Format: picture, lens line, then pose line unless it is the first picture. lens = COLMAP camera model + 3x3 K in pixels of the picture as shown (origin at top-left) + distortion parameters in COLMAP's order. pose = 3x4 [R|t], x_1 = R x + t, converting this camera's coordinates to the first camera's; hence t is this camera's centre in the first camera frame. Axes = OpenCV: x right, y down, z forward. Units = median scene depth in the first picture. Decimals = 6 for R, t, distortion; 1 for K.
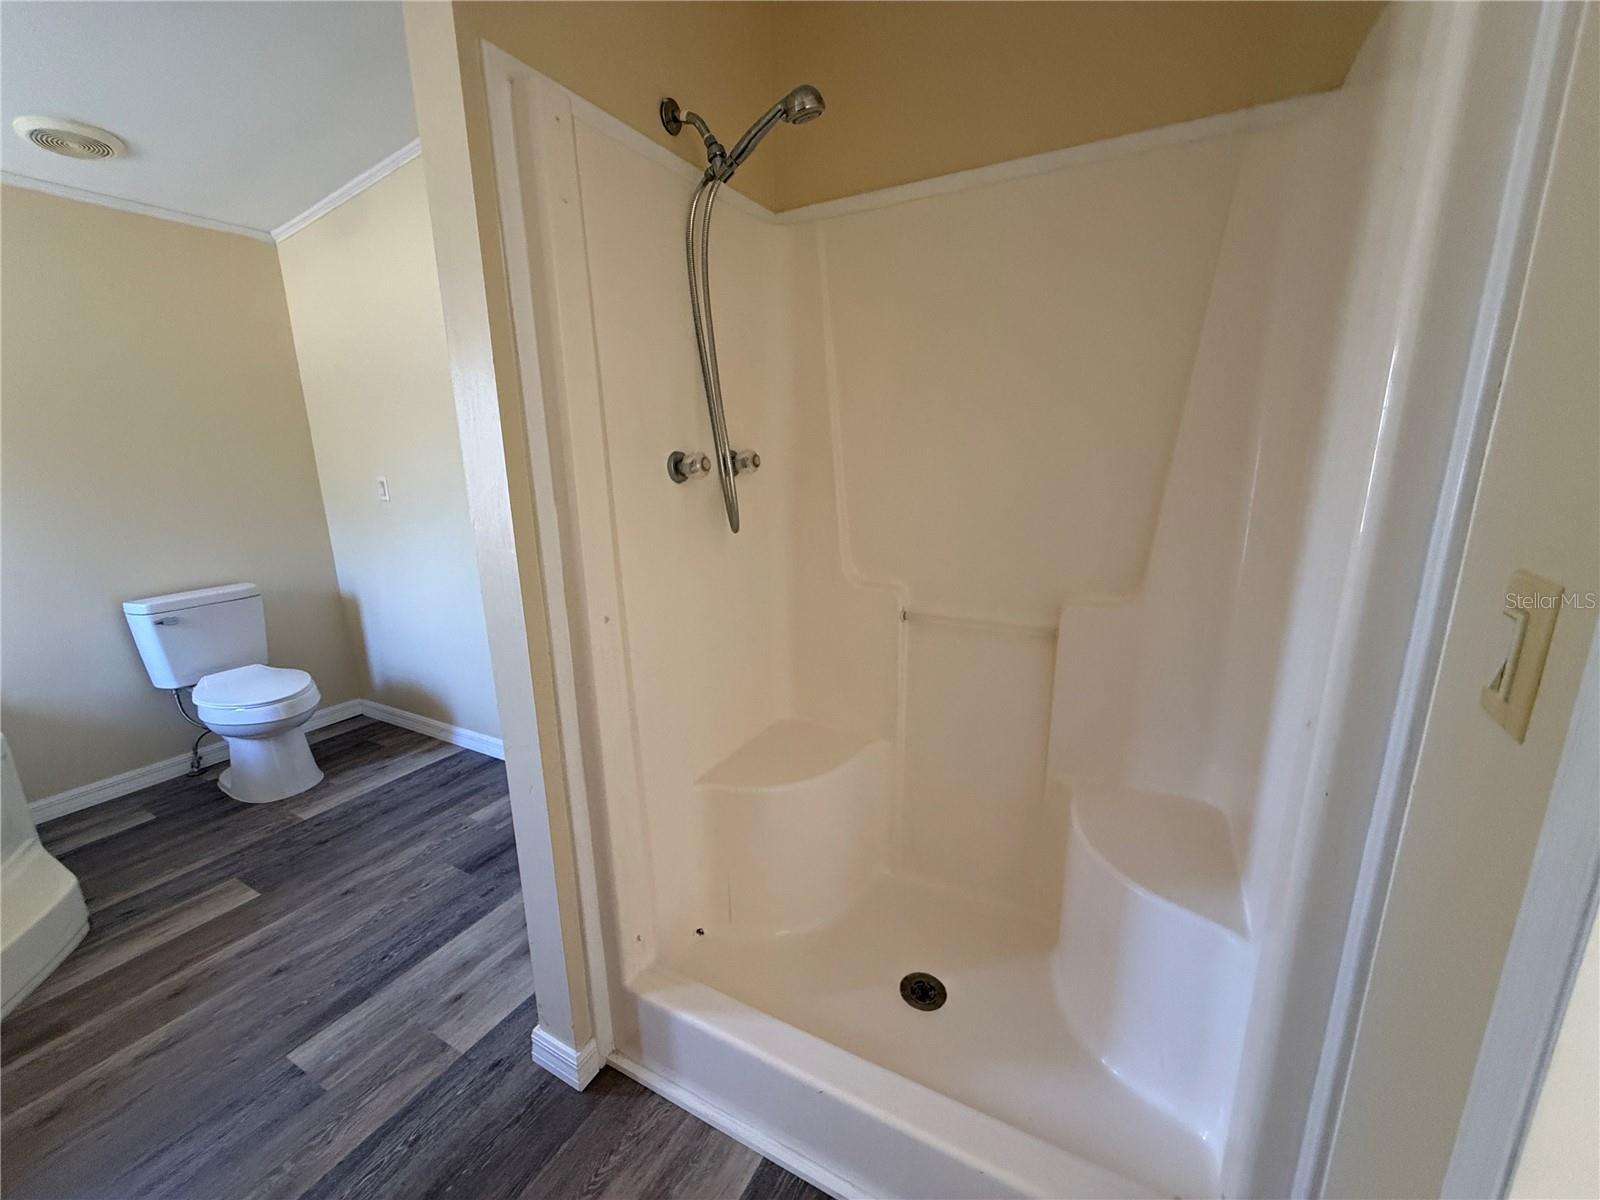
lens RADIAL K [[638.2, 0, 796.1], [0, 638.2, 599.7], [0, 0, 1]] dist [-0.001124, 0.000635]
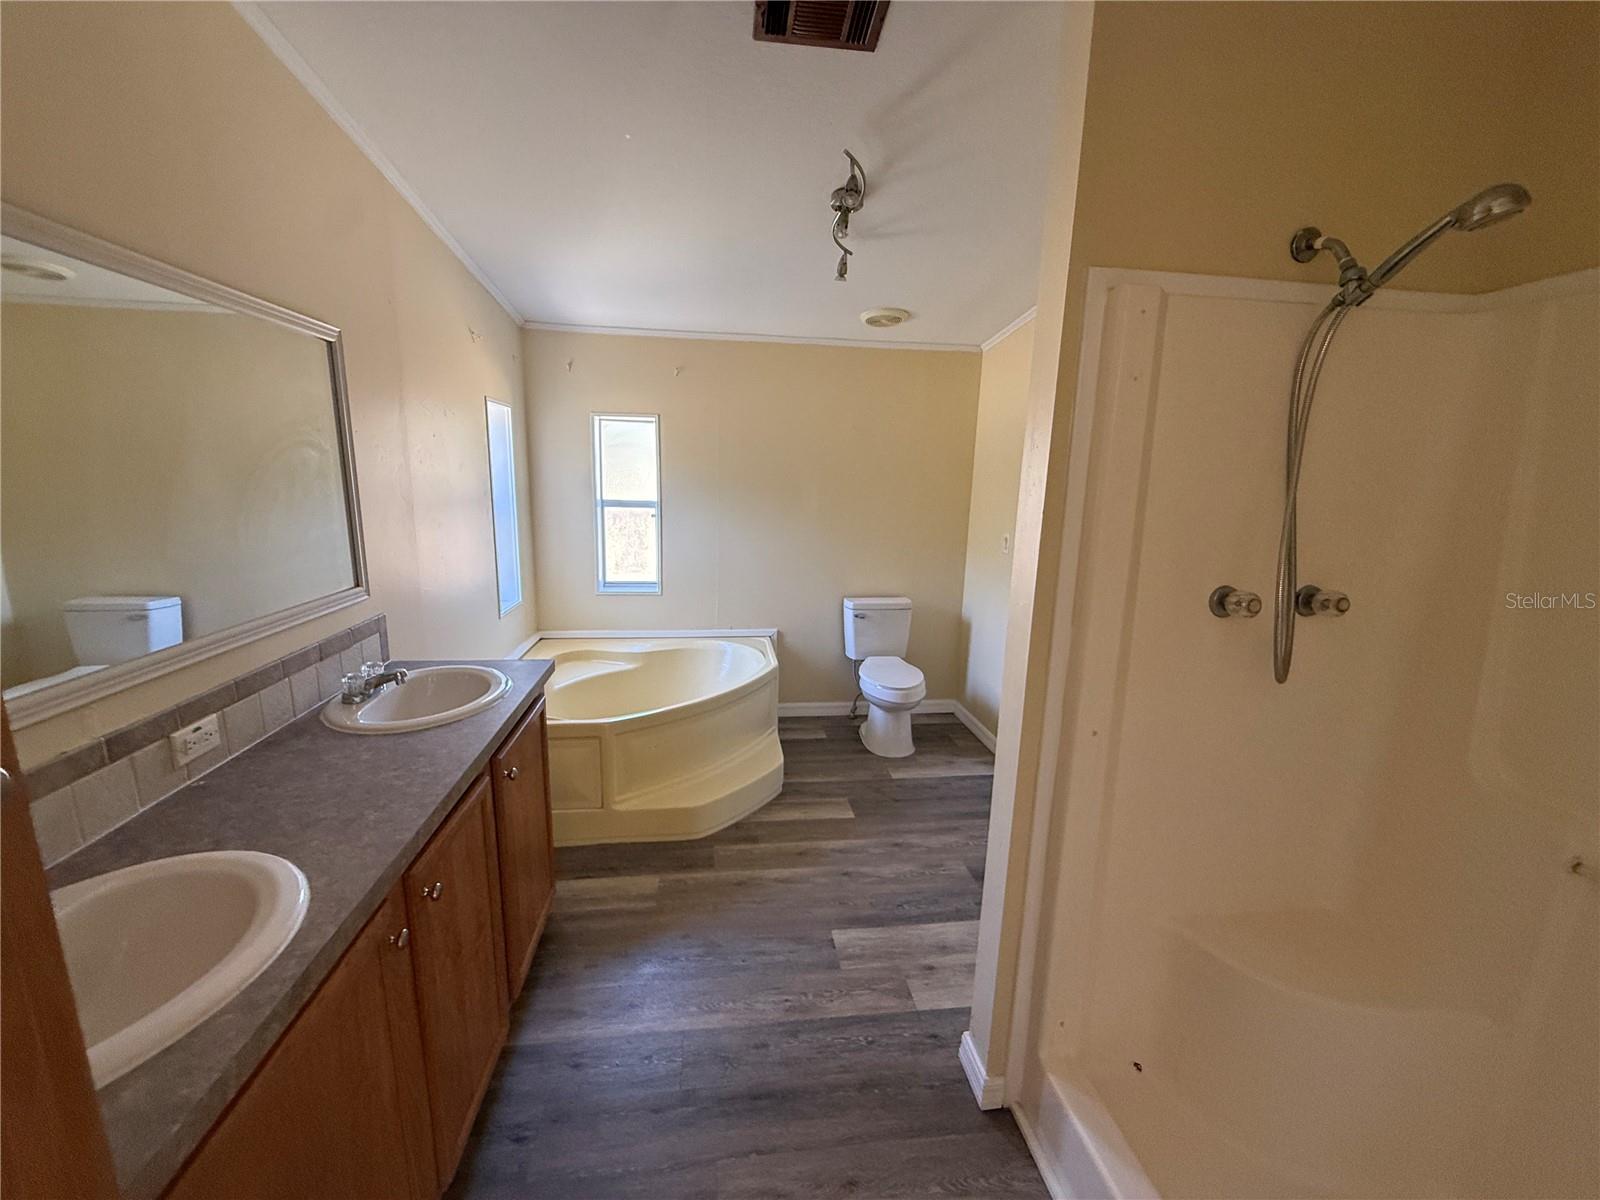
lens RADIAL K [[640.0, 0, 796.2], [0, 640.0, 598.1], [0, 0, 1]] dist [0.002071, 0.000448]
pose [[0.587550, 0.189358, -0.786720, 0.145571], [-0.219446, 0.973087, 0.070326, -0.102975], [0.778864, 0.131323, 0.613291, -0.073794]]
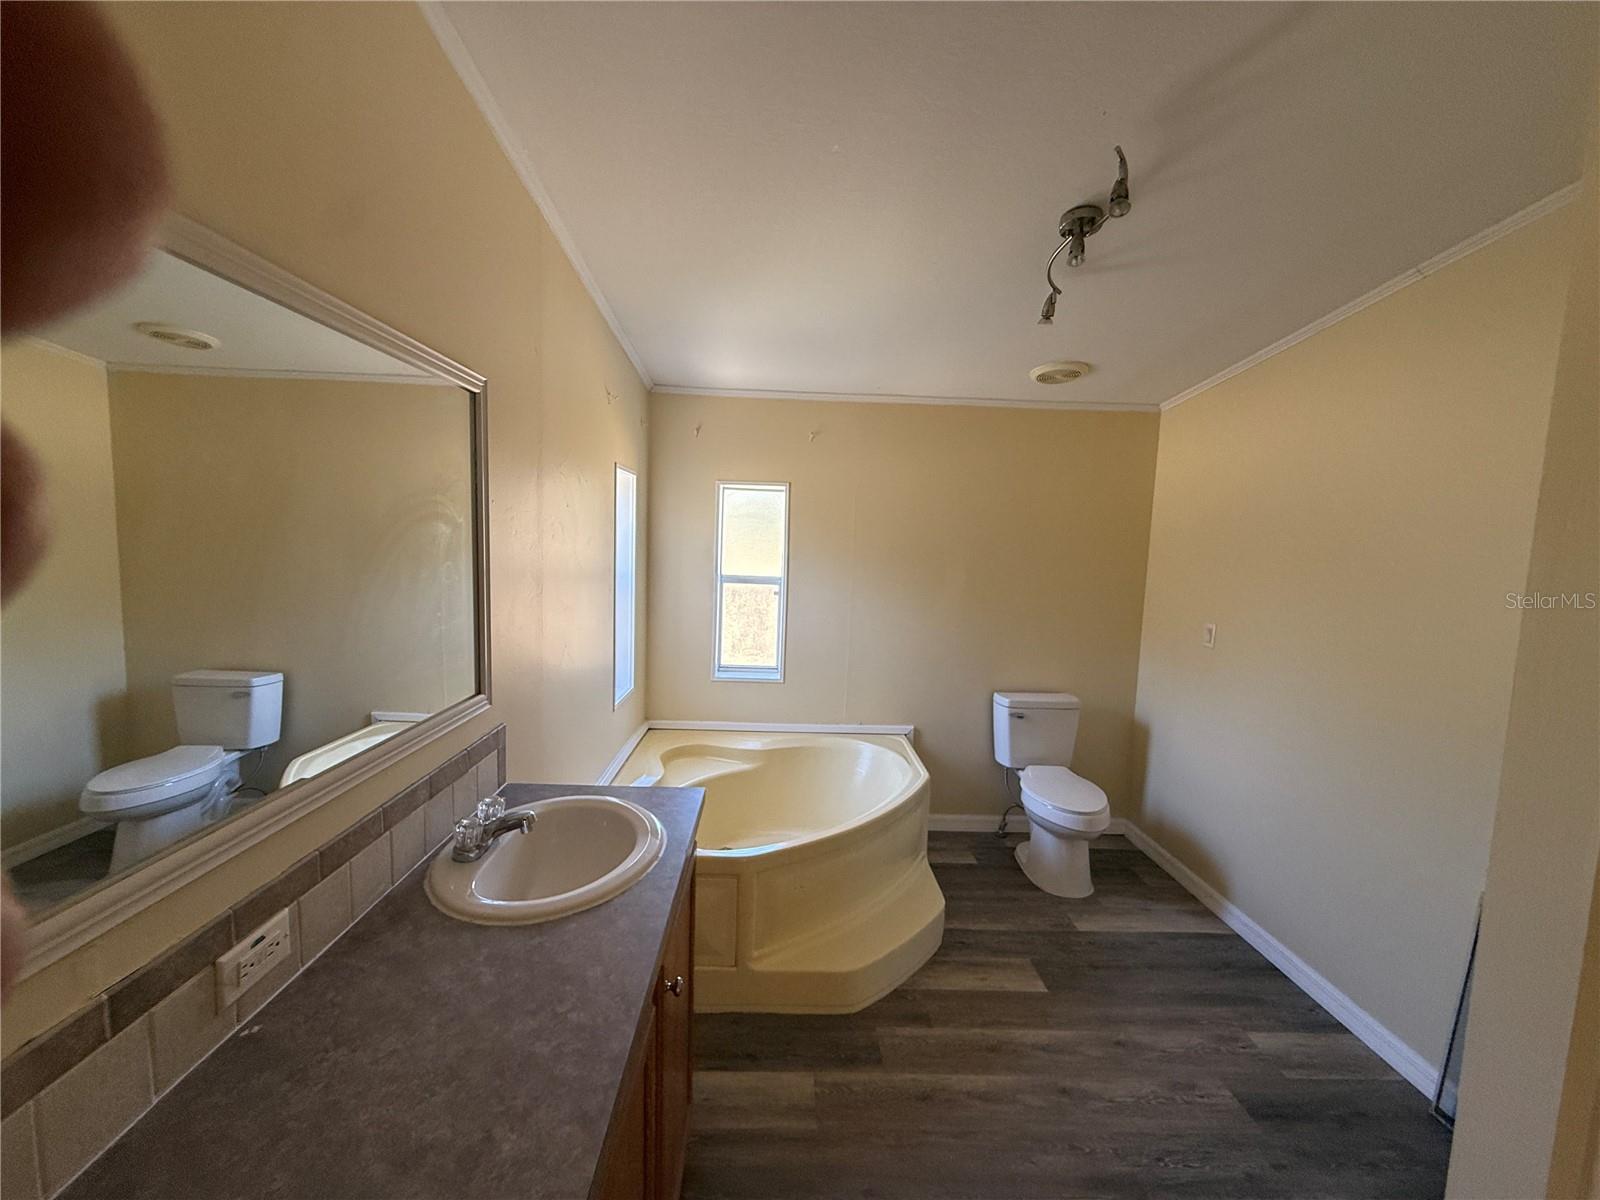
lens RADIAL K [[638.2, 0, 796.1], [0, 638.2, 599.7], [0, 0, 1]] dist [-0.001124, 0.000635]
pose [[0.500595, 0.117727, -0.857639, -0.174705], [-0.237866, 0.971282, -0.005513, -0.100828], [0.832361, 0.206763, 0.514222, -0.097641]]
